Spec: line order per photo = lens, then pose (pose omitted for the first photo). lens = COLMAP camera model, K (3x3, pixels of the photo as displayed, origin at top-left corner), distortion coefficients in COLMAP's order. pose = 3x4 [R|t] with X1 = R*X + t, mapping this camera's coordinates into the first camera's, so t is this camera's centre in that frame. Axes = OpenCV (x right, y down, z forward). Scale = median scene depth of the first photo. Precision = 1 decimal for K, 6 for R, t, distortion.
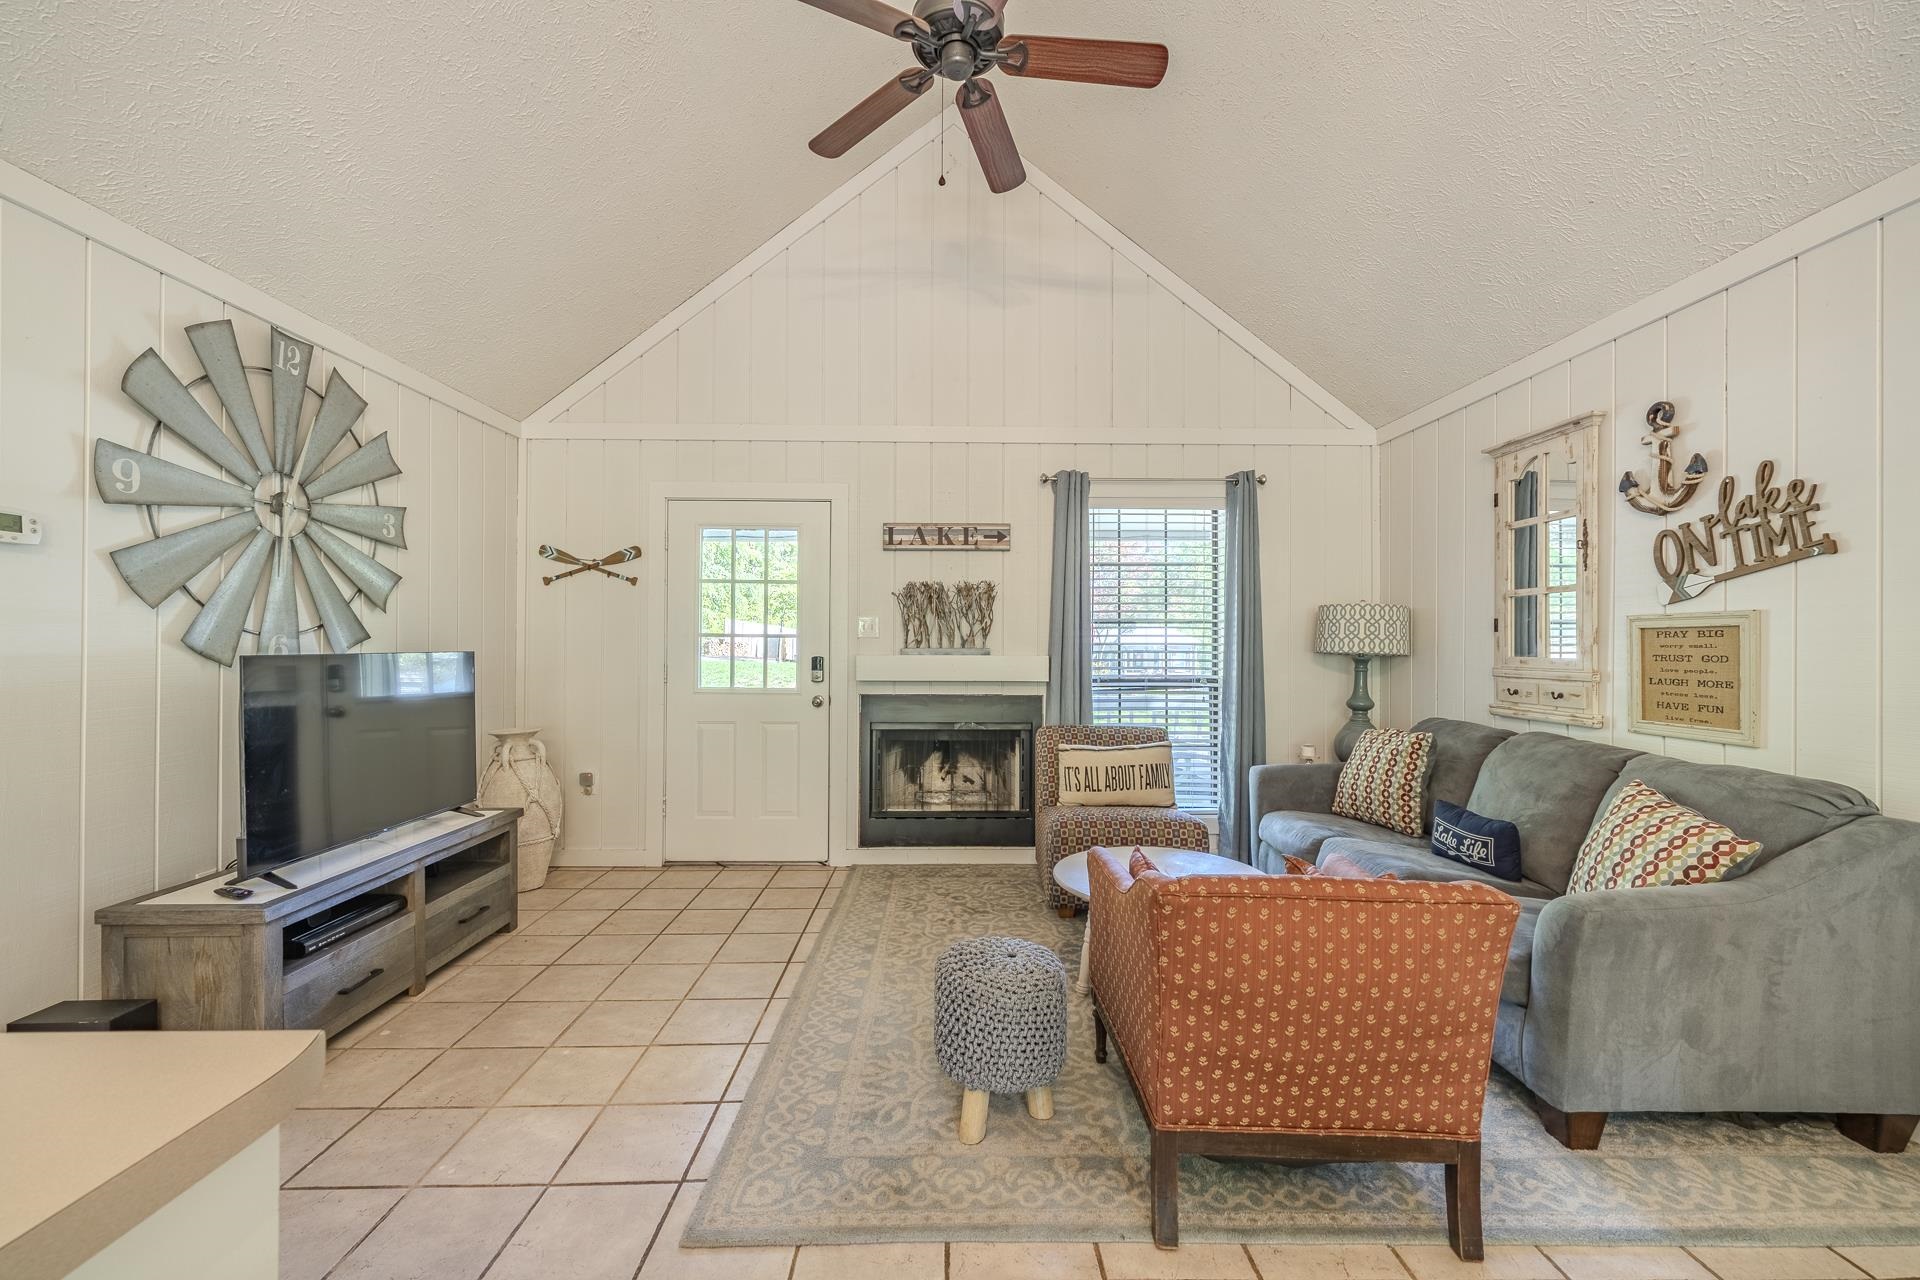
lens RADIAL K [[777.8, 0, 963.4], [0, 777.8, 642.1], [0, 0, 1]] dist [-0.001643, 0.001007]
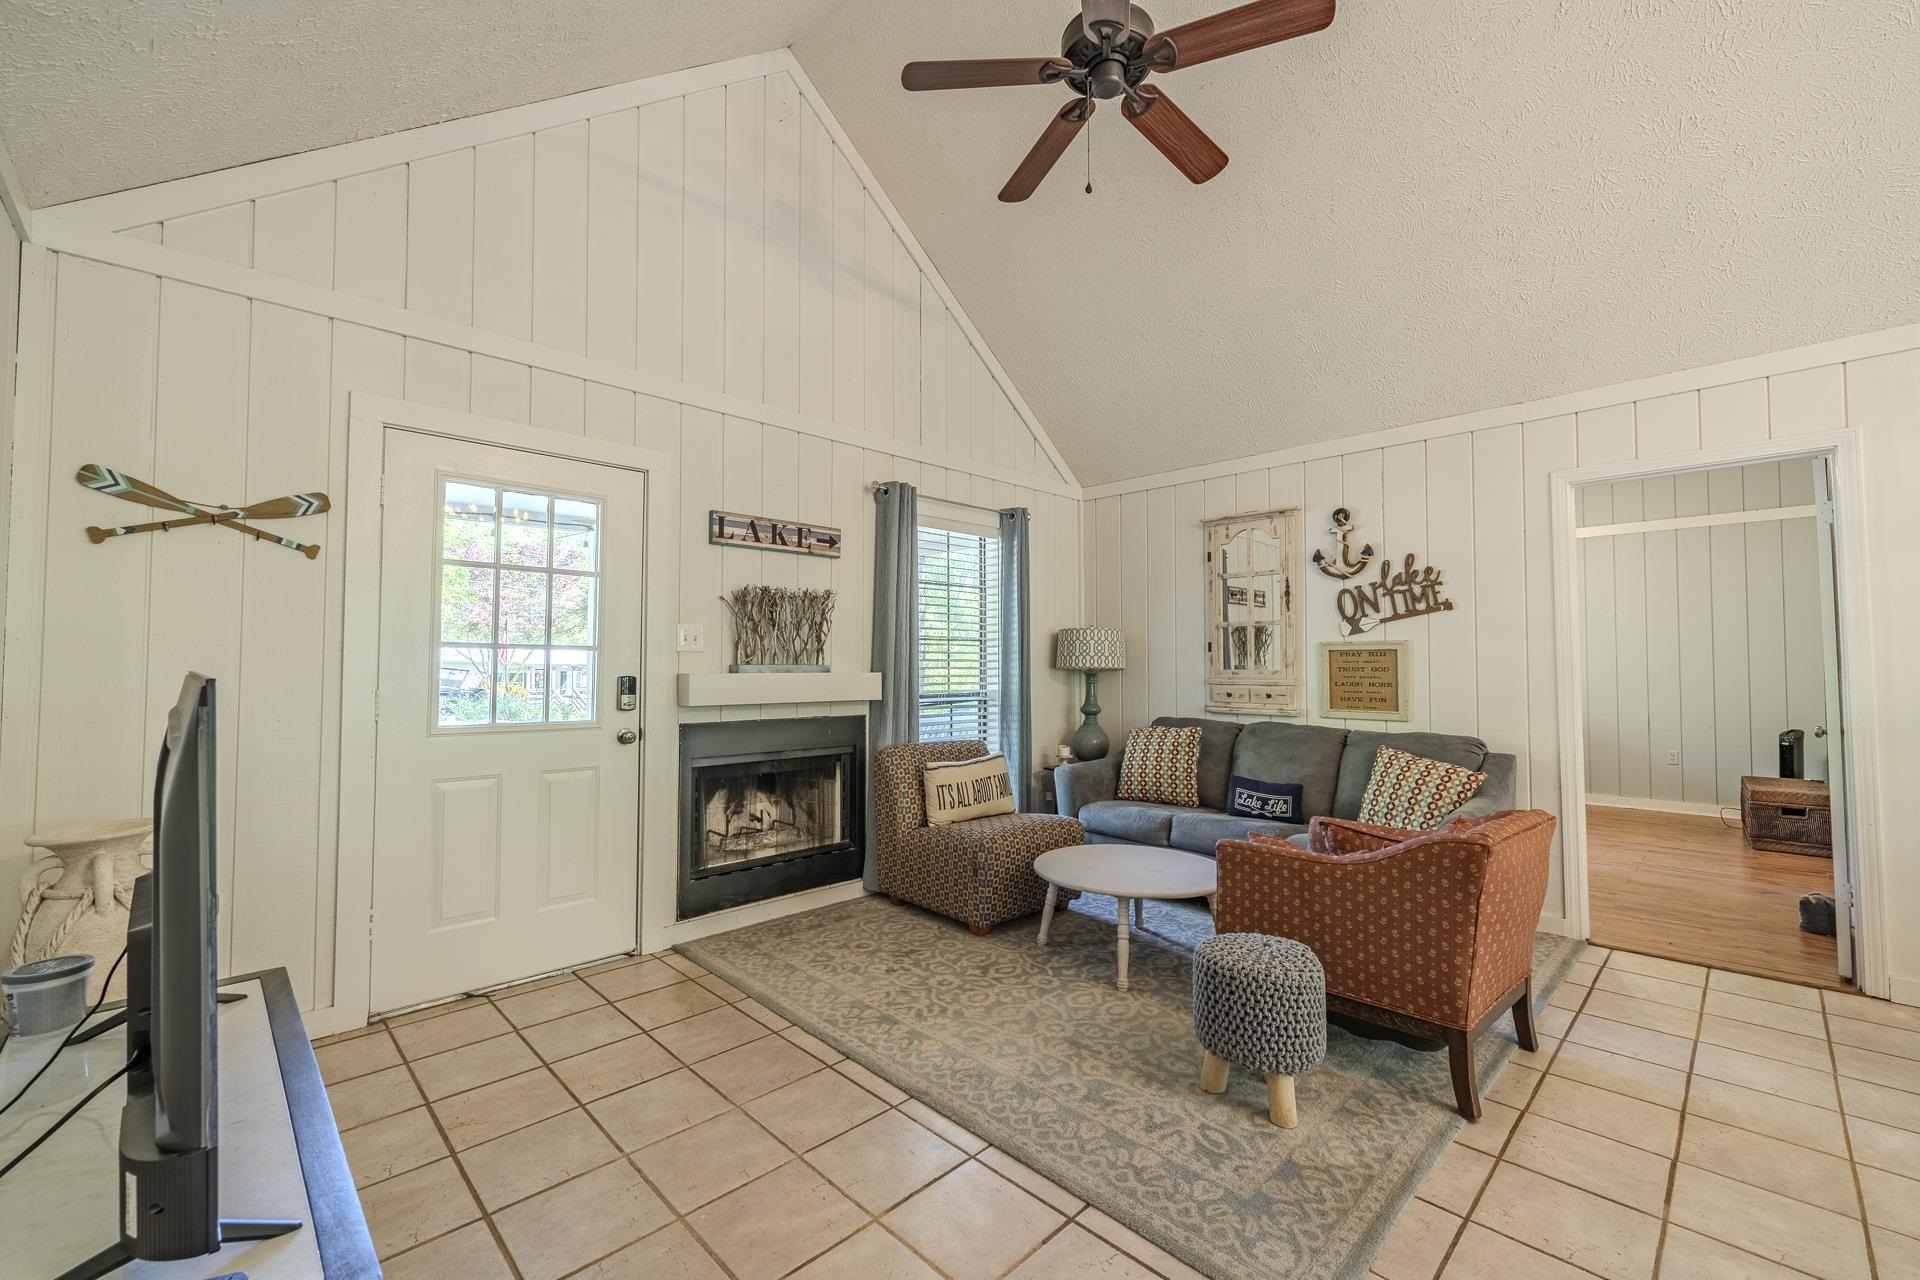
lens RADIAL K [[777.8, 0, 965.8], [0, 777.8, 642.2], [0, 0, 1]] dist [-0.001643, 0.001007]
pose [[0.726399, 0.018159, 0.687033, -0.512777], [-0.002158, 0.999706, -0.024142, 0.003623], [-0.687269, 0.016054, 0.726225, 0.256573]]
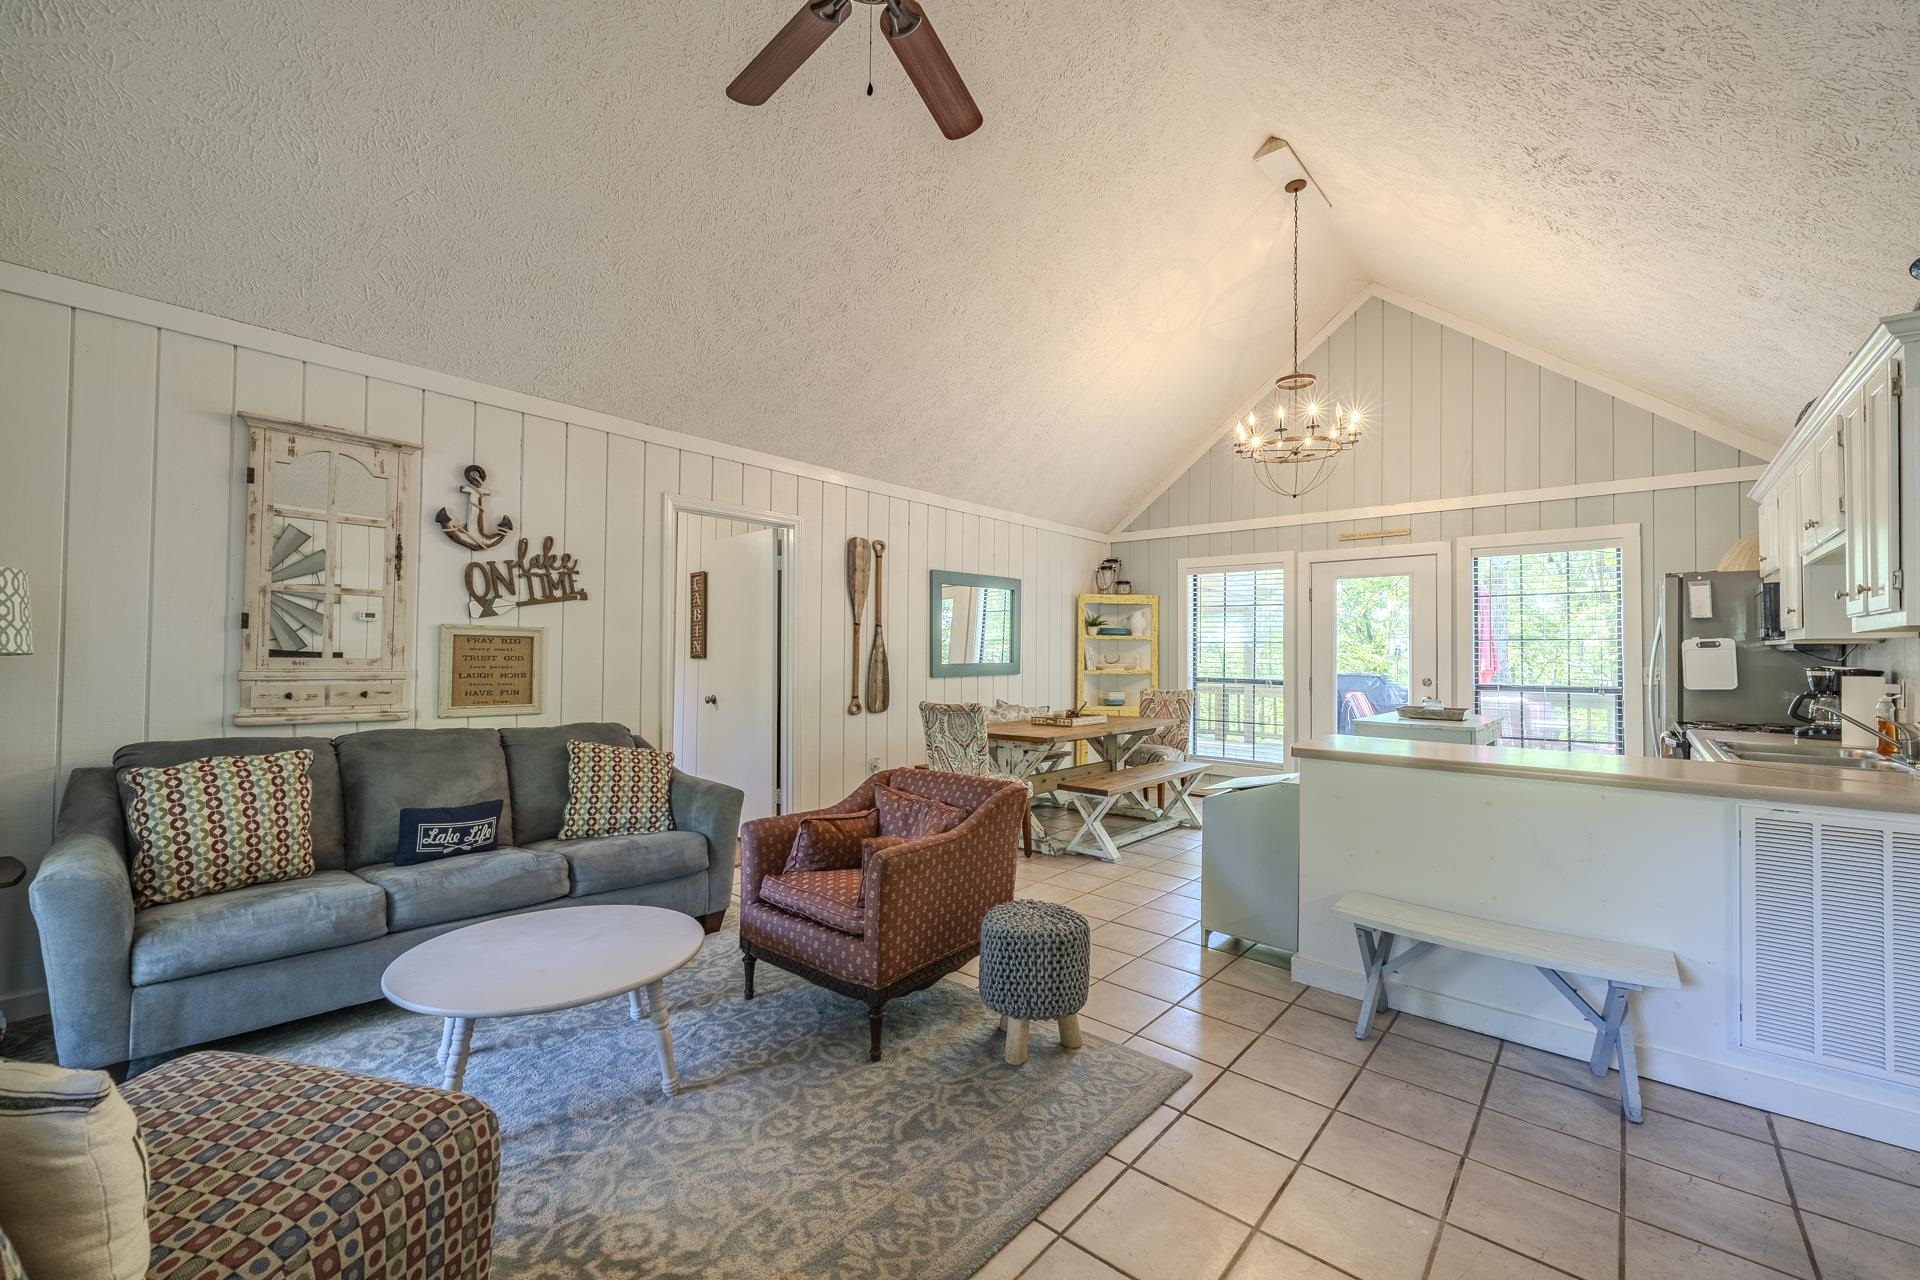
lens RADIAL K [[777.8, 0, 950.2], [0, 777.8, 643.6], [0, 0, 1]] dist [-0.001643, 0.001007]
pose [[-0.736724, -0.000332, 0.676193, -0.409507], [-0.019018, 0.999614, -0.020229, 0.004970], [-0.675926, -0.027763, -0.736447, 0.969942]]
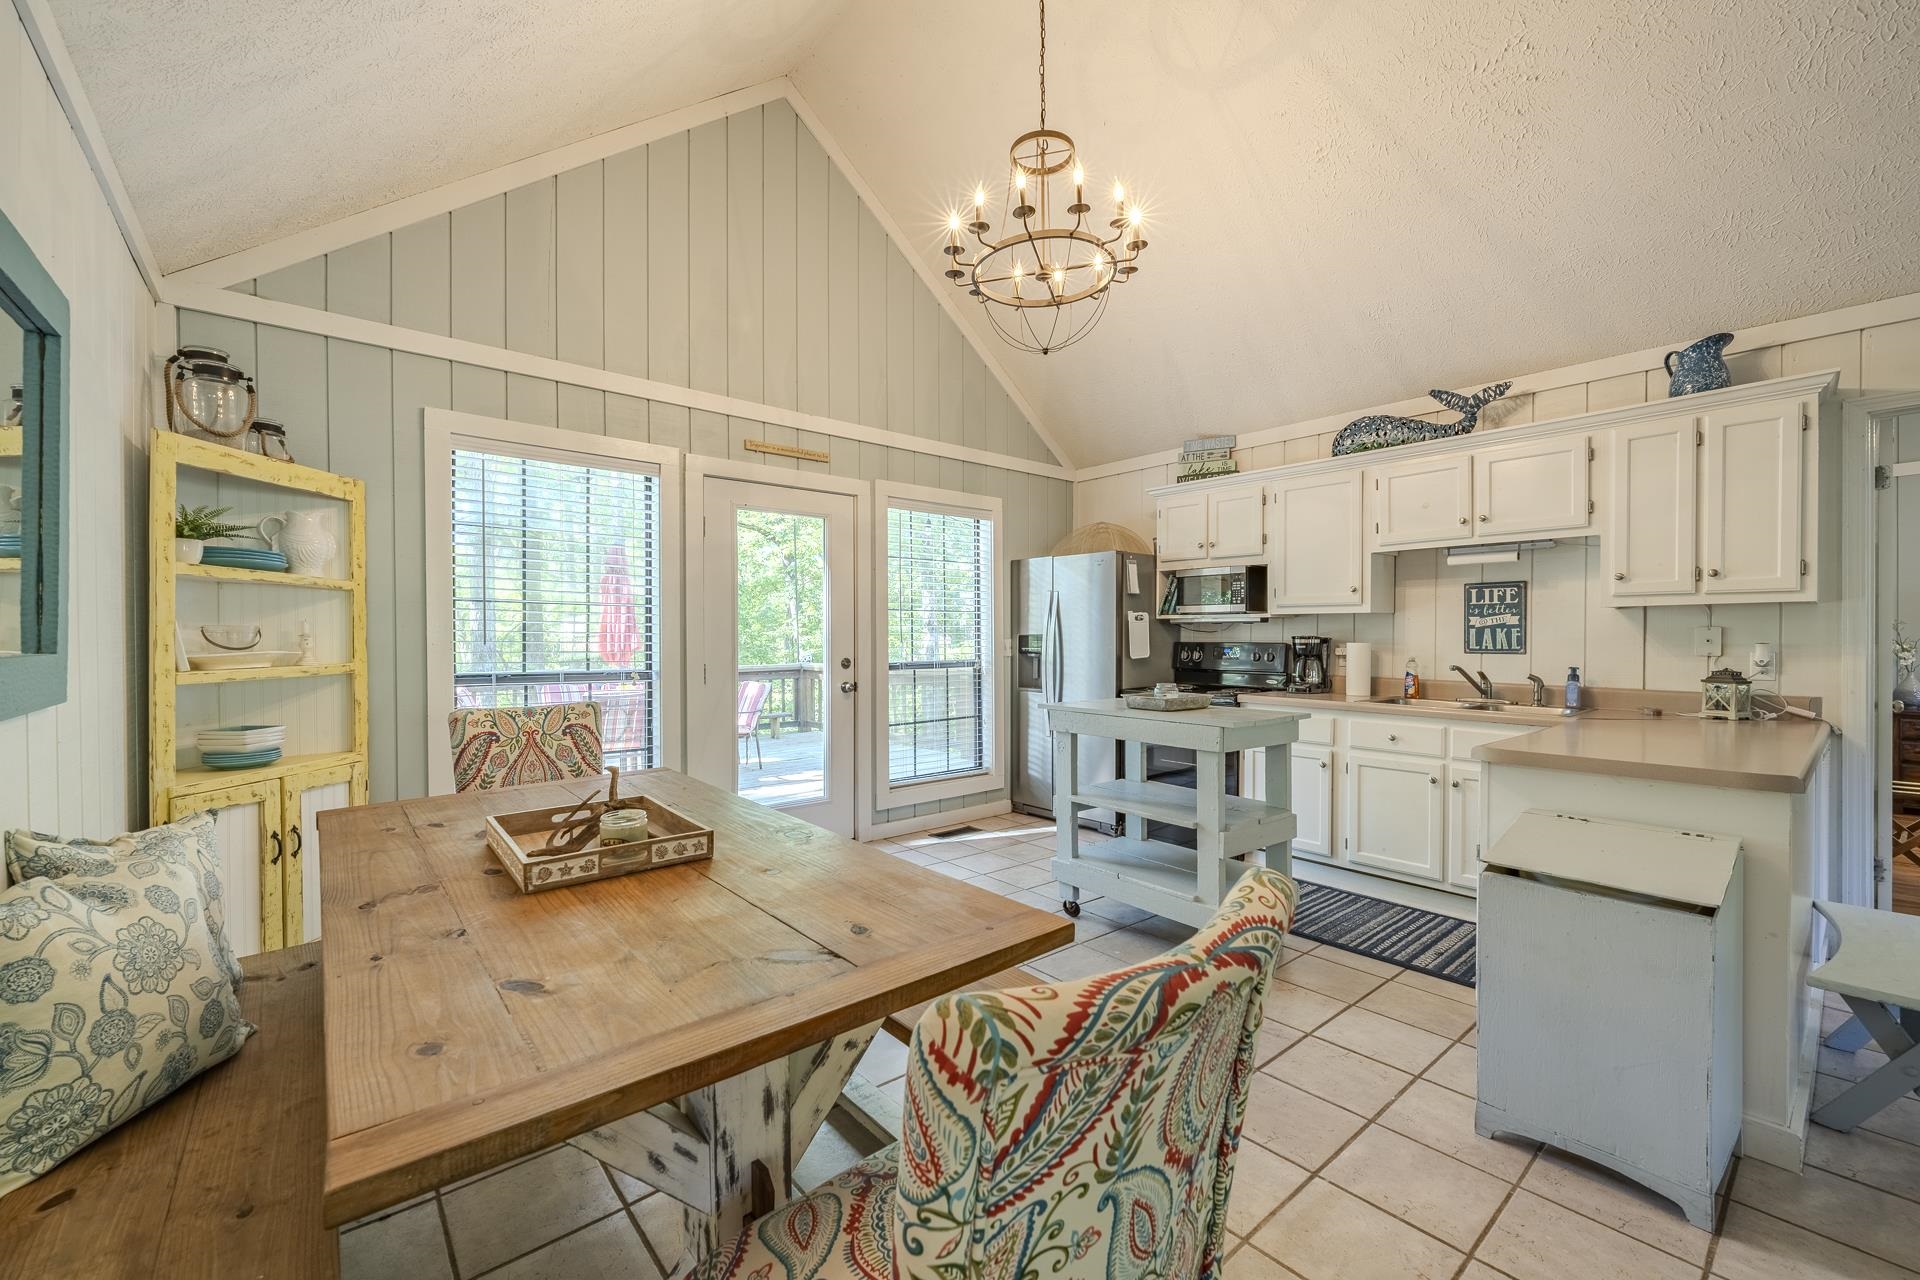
lens RADIAL K [[777.8, 0, 955.5], [0, 777.8, 642.2], [0, 0, 1]] dist [-0.001643, 0.001007]
pose [[-0.775279, -0.000297, -0.631619, 0.524034], [0.004084, 0.999977, -0.005483, 0.007139], [0.631606, -0.006830, -0.775260, 0.214508]]
